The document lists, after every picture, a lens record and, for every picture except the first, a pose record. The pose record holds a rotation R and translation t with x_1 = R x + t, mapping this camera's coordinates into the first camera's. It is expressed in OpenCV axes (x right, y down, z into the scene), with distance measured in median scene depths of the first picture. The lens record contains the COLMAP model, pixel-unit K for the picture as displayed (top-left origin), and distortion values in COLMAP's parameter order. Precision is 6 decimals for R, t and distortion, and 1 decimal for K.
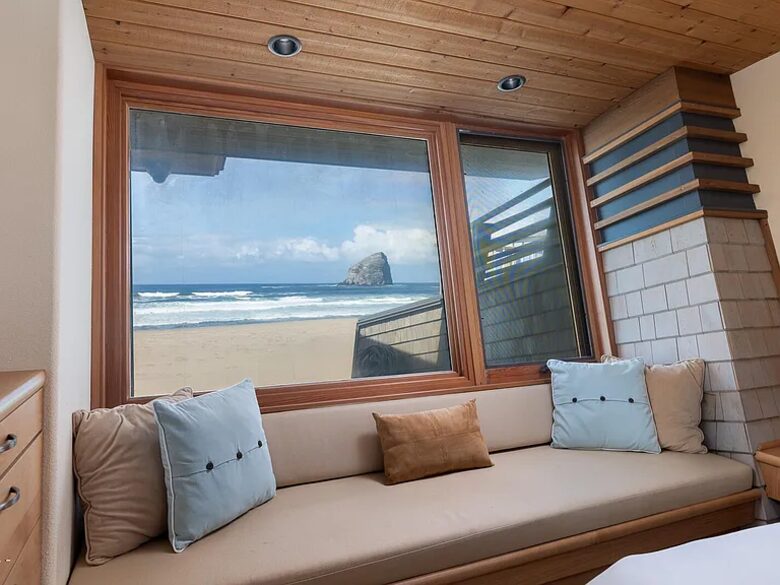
lens RADIAL K [[539.8, 0, 389.7], [0, 539.8, 290.2], [0, 0, 1]] dist [0.007206, -0.010028]
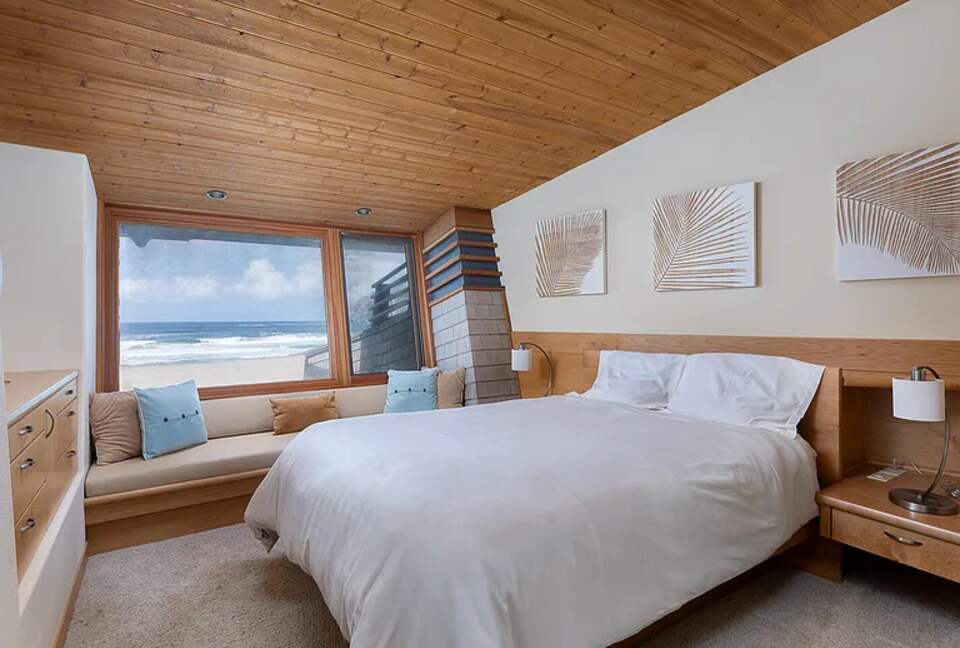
lens RADIAL K [[509.8, 0, 485.0], [0, 509.8, 323.6], [0, 0, 1]] dist [-0.000387, -0.001307]
pose [[0.982401, -0.001394, 0.186780, 0.301987], [0.002947, 0.999963, -0.008039, -0.005860], [-0.186762, 0.008448, 0.982369, -0.680773]]
